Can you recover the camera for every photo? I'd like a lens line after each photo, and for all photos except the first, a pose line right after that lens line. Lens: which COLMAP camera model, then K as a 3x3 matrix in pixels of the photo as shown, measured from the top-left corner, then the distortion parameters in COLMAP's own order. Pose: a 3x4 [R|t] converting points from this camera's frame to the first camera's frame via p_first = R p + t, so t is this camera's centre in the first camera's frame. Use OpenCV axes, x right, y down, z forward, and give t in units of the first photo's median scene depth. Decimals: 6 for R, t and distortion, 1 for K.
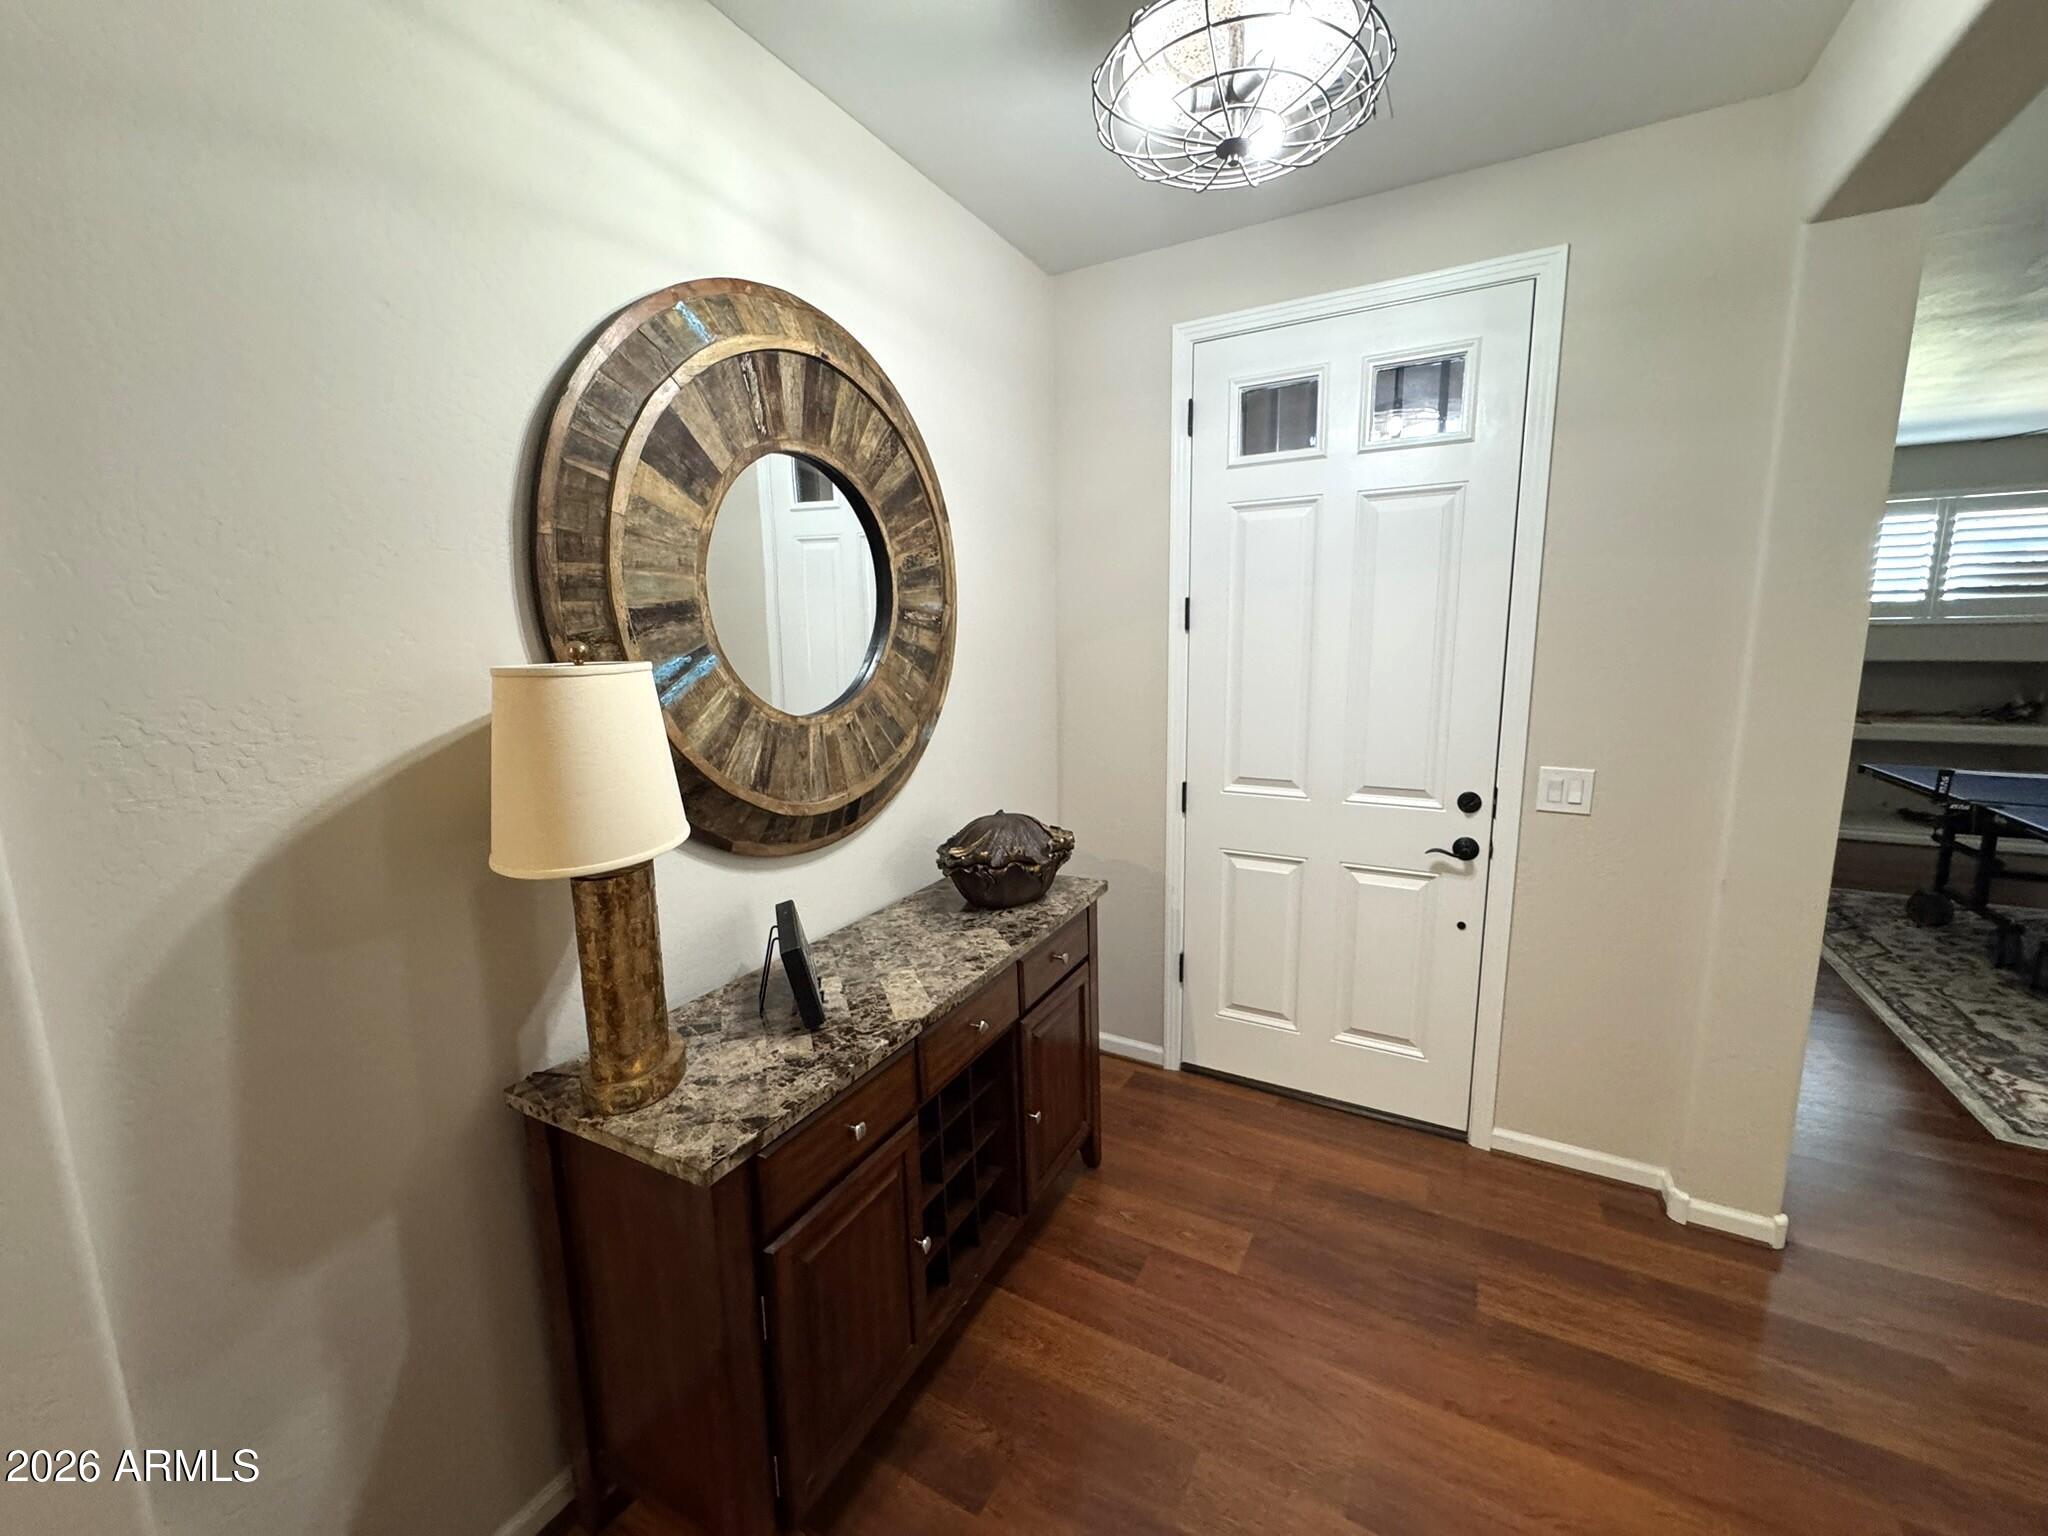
lens RADIAL K [[825.2, 0, 1022.6], [0, 825.2, 769.1], [0, 0, 1]] dist [-0.001218, -0.000318]
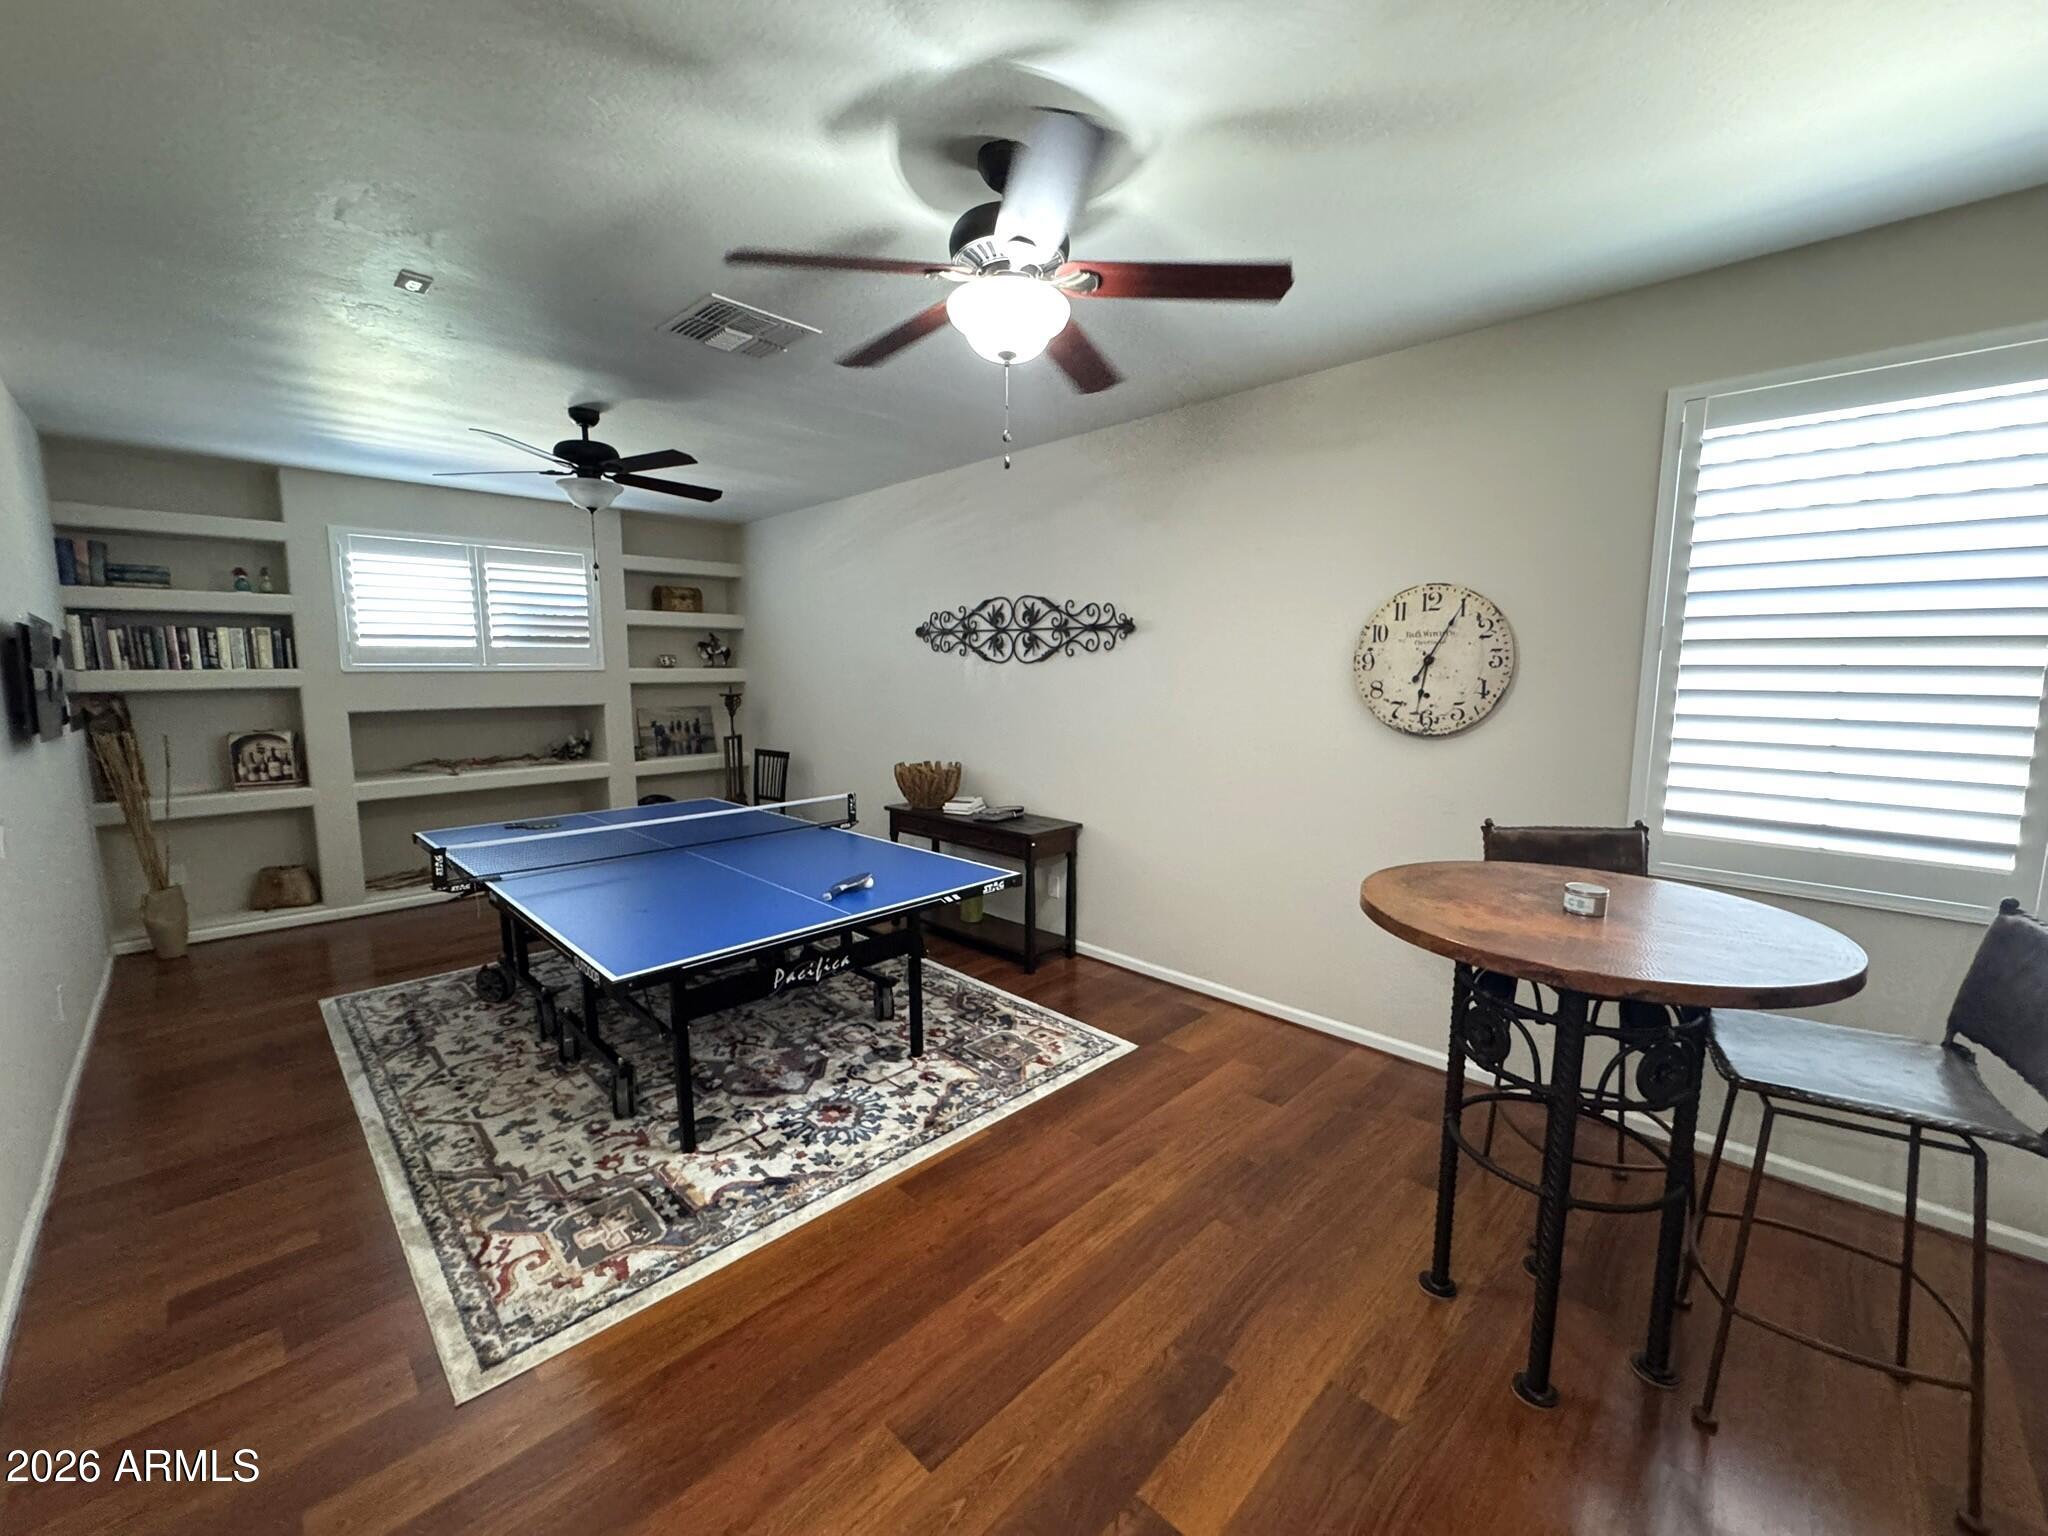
lens RADIAL K [[825.2, 0, 1021.4], [0, 825.2, 766.8], [0, 0, 1]] dist [-0.001218, -0.000318]
pose [[0.270306, -0.105345, 0.956994, 0.432974], [0.151210, 0.986305, 0.065861, -0.041627], [-0.950826, 0.126904, 0.282534, 0.166070]]
